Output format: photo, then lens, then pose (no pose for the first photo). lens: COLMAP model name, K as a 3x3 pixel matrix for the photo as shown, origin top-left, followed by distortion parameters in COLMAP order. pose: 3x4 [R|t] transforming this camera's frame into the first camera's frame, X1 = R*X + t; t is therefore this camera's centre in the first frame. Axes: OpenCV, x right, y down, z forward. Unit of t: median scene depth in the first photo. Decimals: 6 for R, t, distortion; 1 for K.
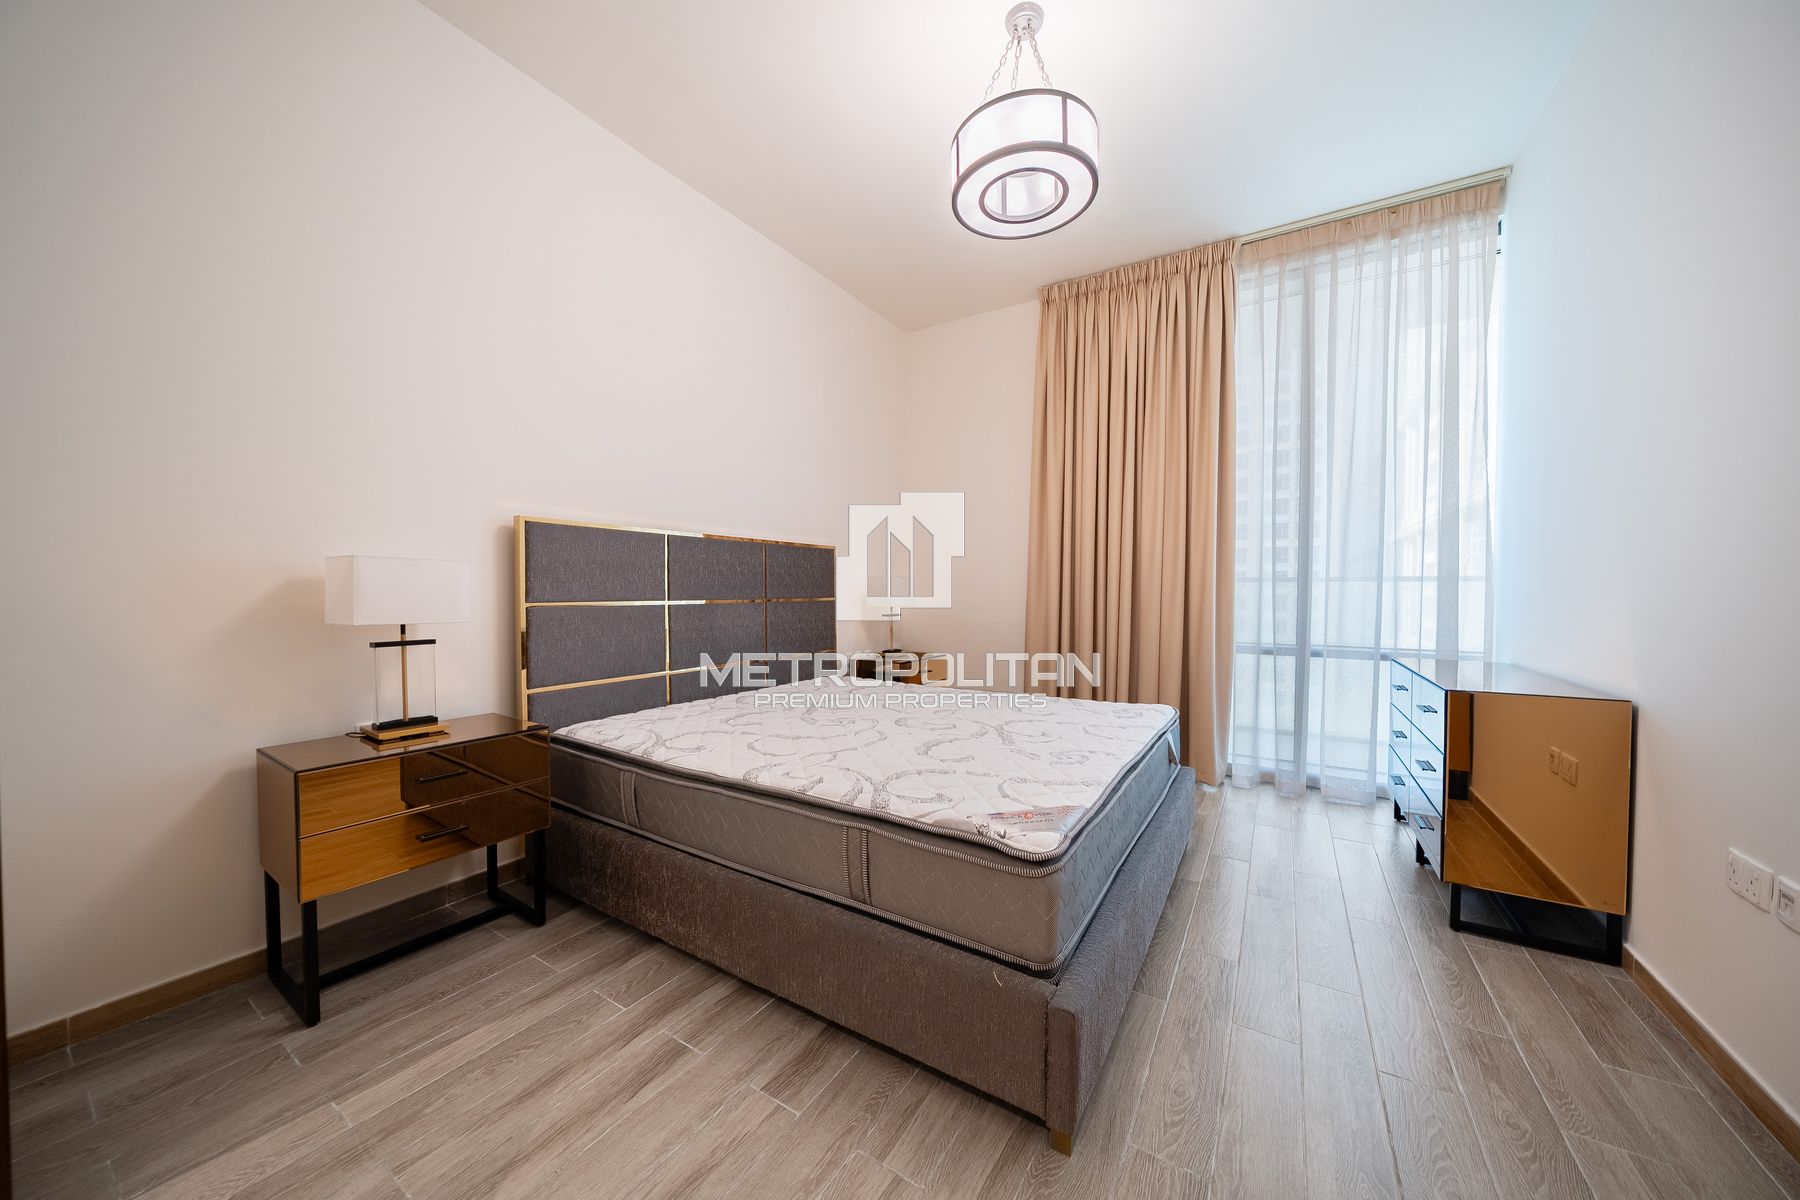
lens RADIAL K [[614.3, 0, 905.5], [0, 614.3, 609.0], [0, 0, 1]] dist [-0.000424, -0.000044]
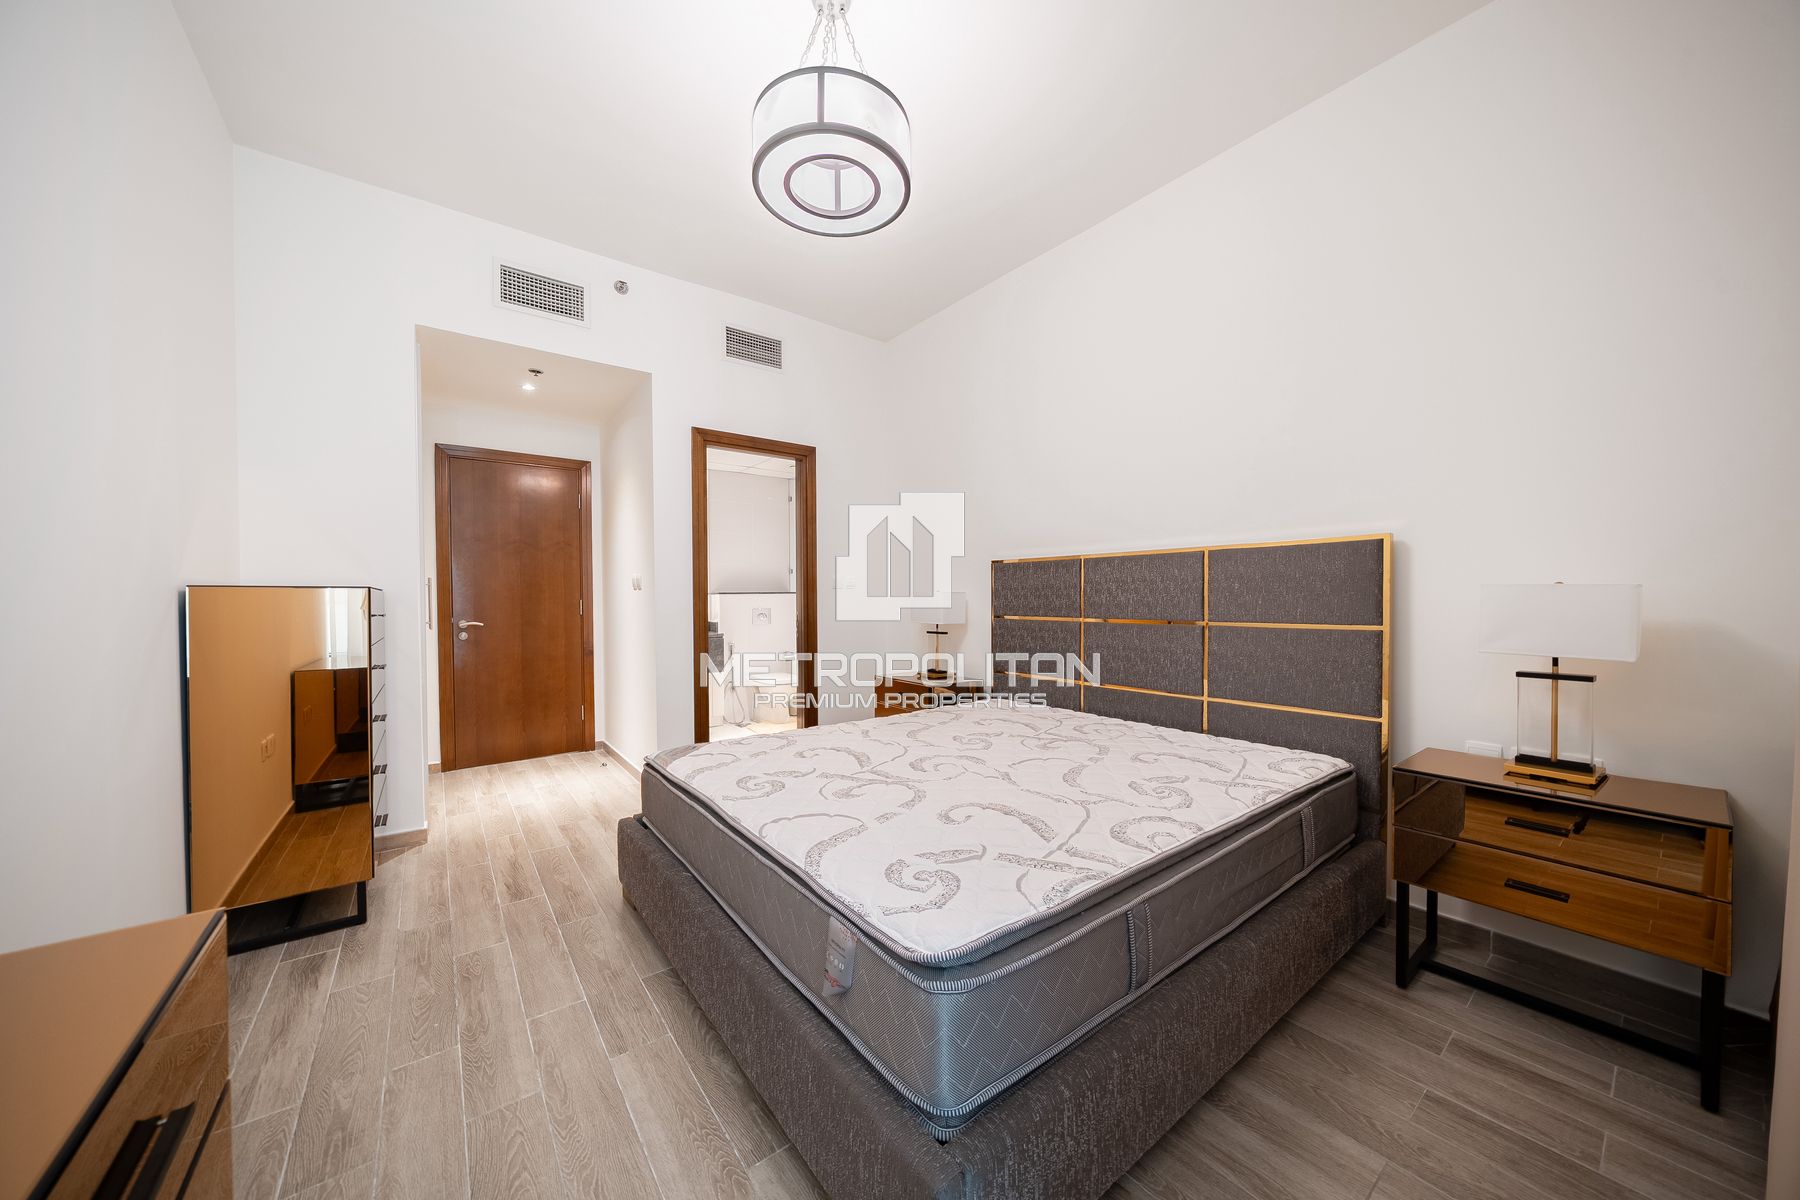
lens RADIAL K [[617.3, 0, 900.0], [0, 617.3, 600.0], [0, 0, 1]] dist [-0.000836, -0.000126]
pose [[-0.358723, 0.007671, -0.933412, 1.062300], [-0.022374, 0.999608, 0.016814, -0.078025], [0.933176, 0.026916, -0.358411, 1.483846]]
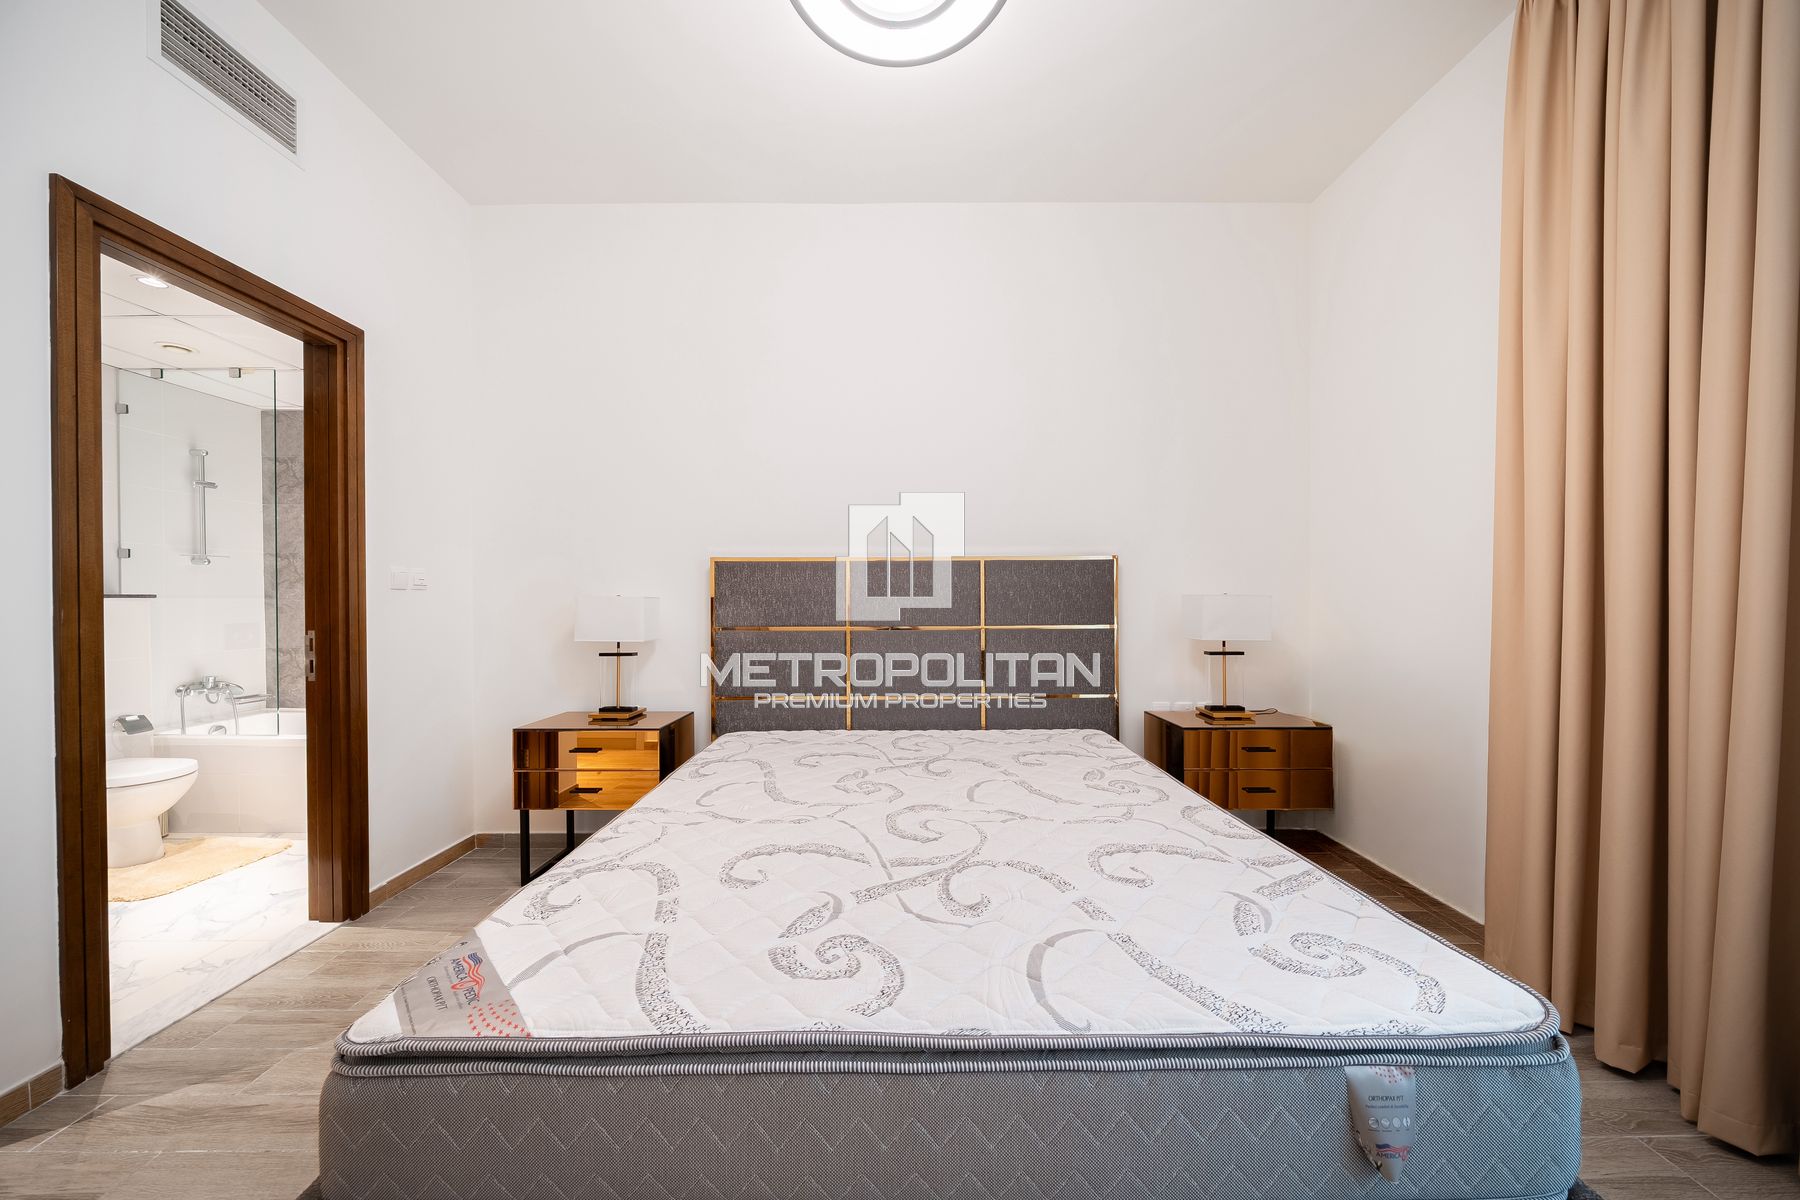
lens RADIAL K [[617.3, 0, 900.0], [0, 617.3, 600.0], [0, 0, 1]] dist [-0.000836, -0.000126]
pose [[0.532180, -0.003148, -0.846625, 0.710806], [-0.020799, 0.999643, -0.016791, -0.057201], [0.846376, 0.026545, 0.531924, 0.715458]]
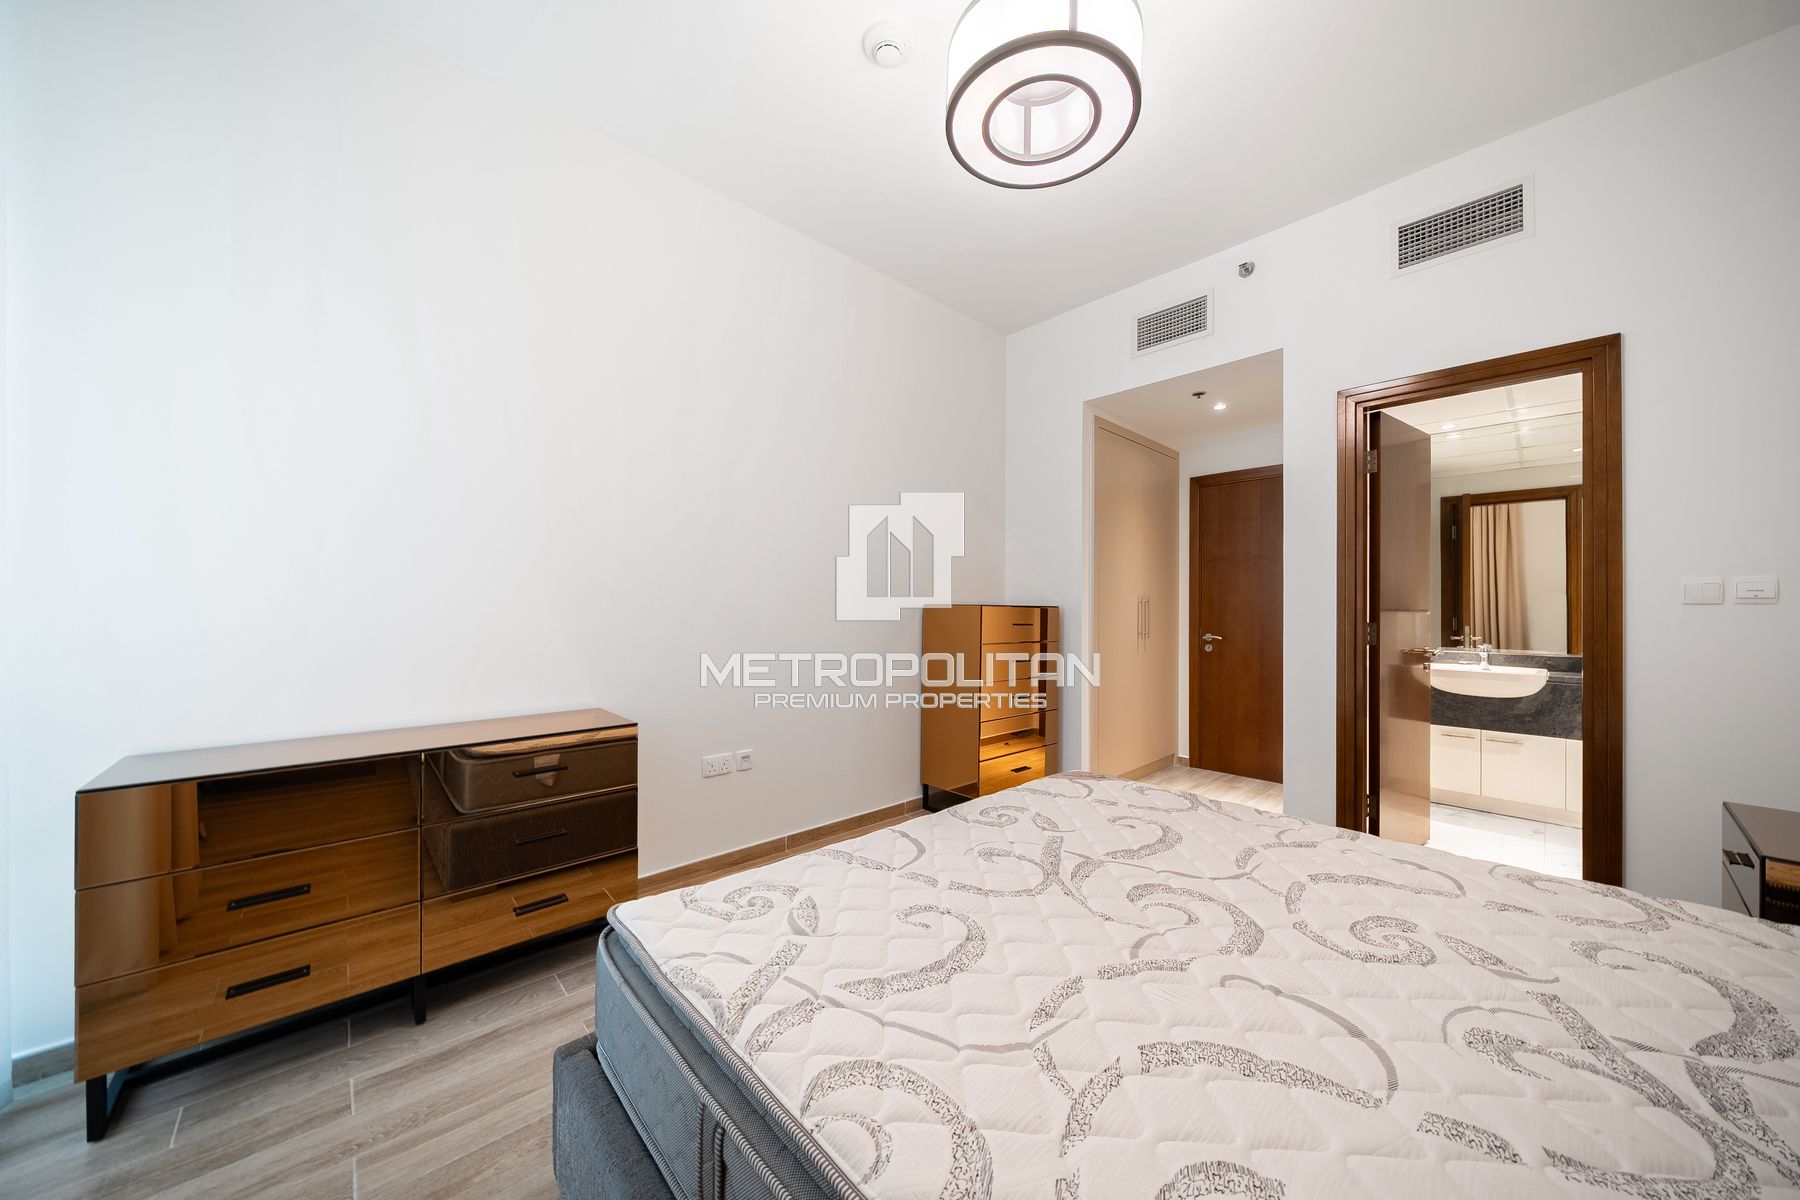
lens RADIAL K [[611.5, 0, 900.4], [0, 611.5, 607.3], [0, 0, 1]] dist [-0.000806, -0.000060]
pose [[-0.962291, -0.008557, 0.271888, 0.151349], [-0.001112, 0.999621, 0.027523, -0.100160], [-0.272021, 0.026183, -0.961935, 1.839238]]
